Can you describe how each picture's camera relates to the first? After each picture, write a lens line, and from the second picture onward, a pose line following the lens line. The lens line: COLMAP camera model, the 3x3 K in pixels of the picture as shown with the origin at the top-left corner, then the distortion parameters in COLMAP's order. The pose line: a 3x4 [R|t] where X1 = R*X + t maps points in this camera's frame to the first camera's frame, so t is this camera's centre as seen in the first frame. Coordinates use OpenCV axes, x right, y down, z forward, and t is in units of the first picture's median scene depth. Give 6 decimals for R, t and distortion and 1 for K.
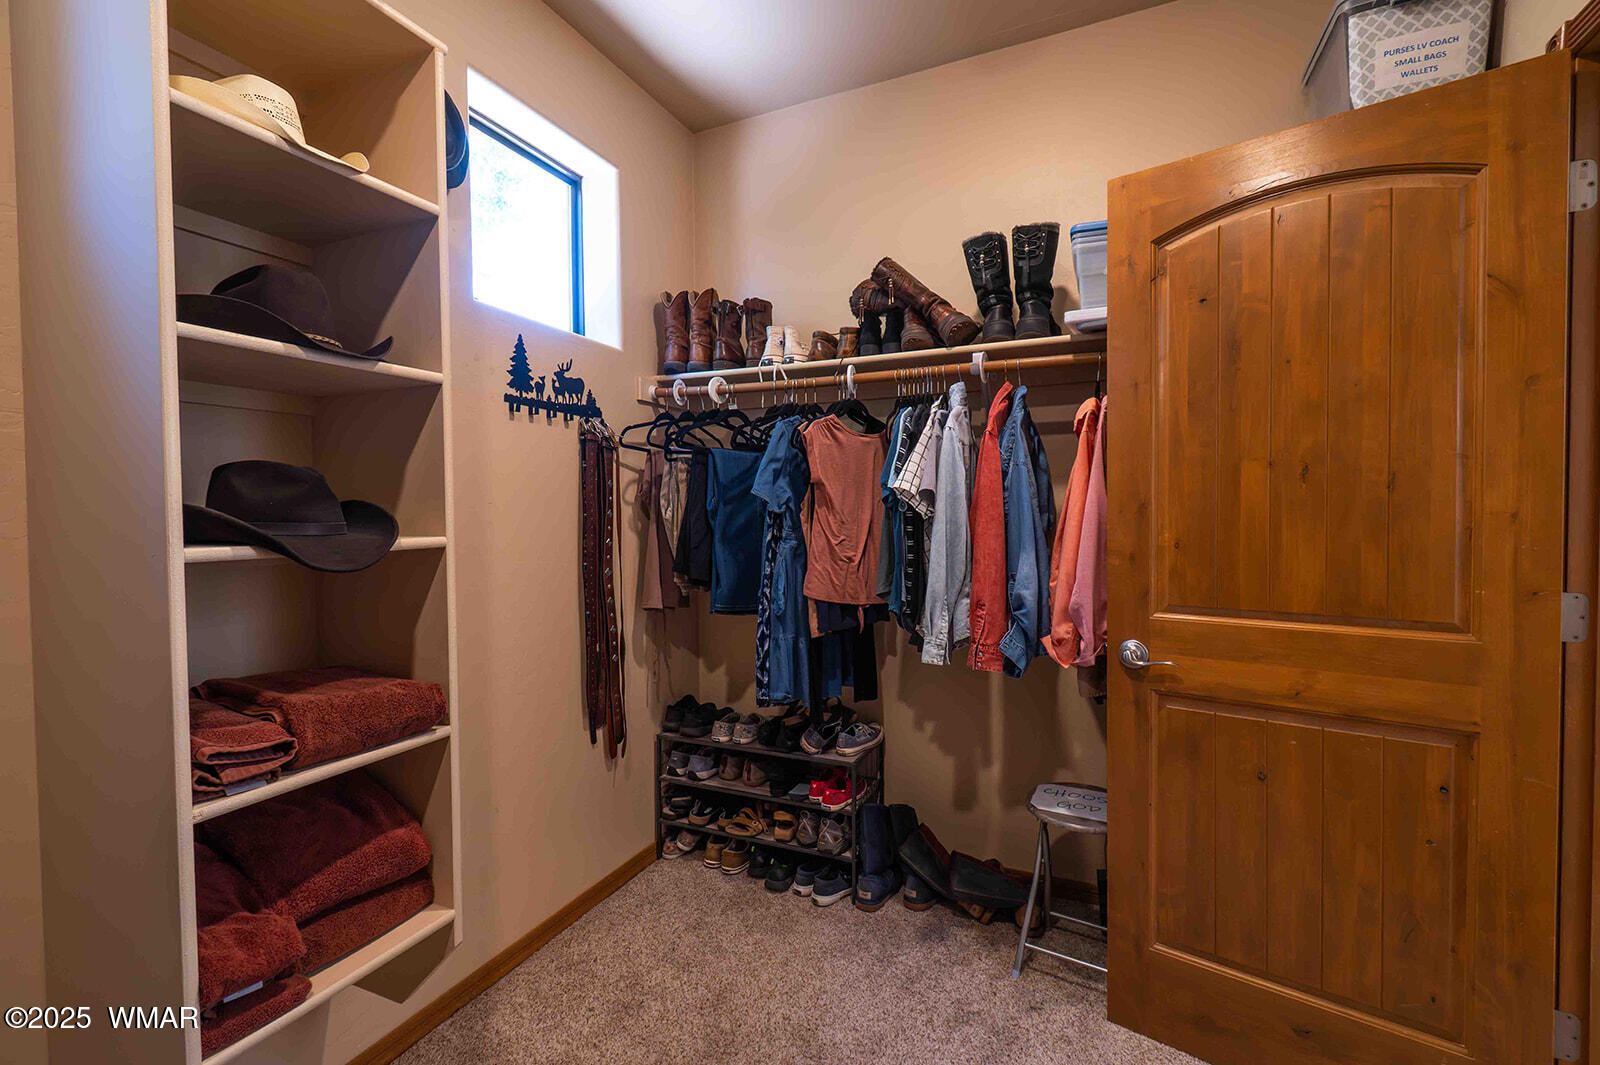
lens RADIAL K [[704.9, 0, 802.8], [0, 704.9, 529.4], [0, 0, 1]] dist [0.004350, -0.001593]
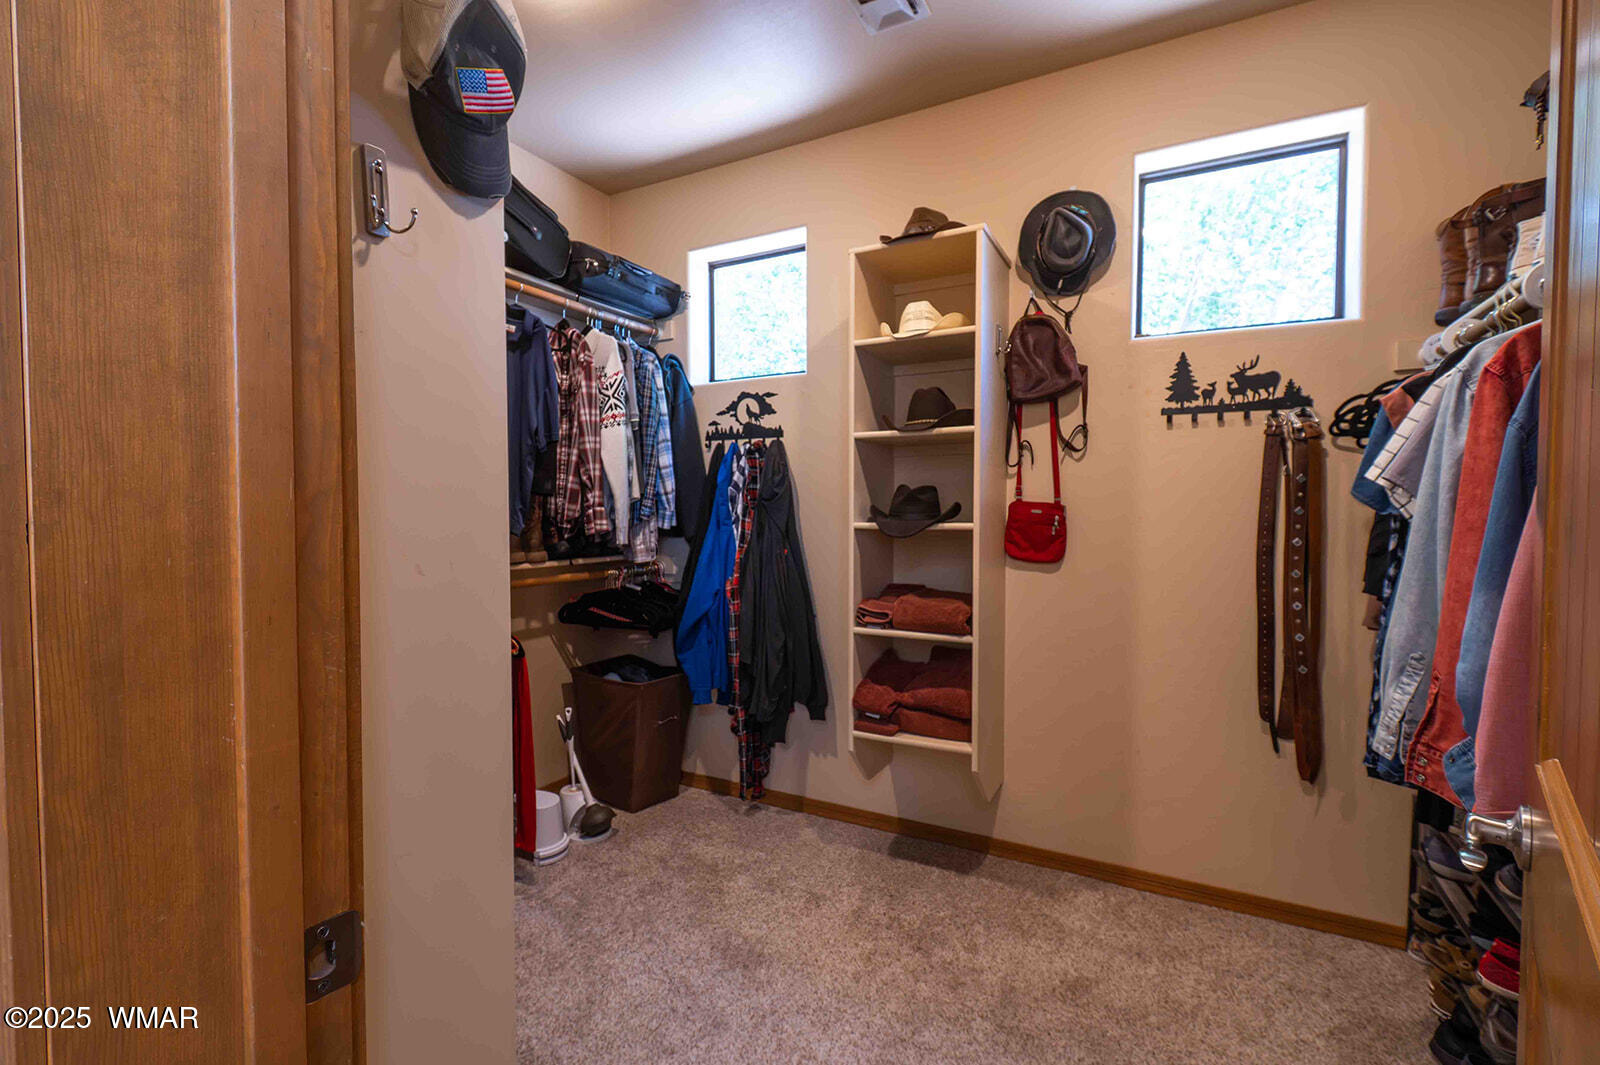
lens RADIAL K [[704.9, 0, 804.3], [0, 704.9, 533.3], [0, 0, 1]] dist [0.004350, -0.001593]
pose [[-0.068060, 0.038945, -0.996921, 0.752294], [-0.028311, 0.998760, 0.040950, -0.014058], [0.997279, 0.031011, -0.066873, 0.457795]]
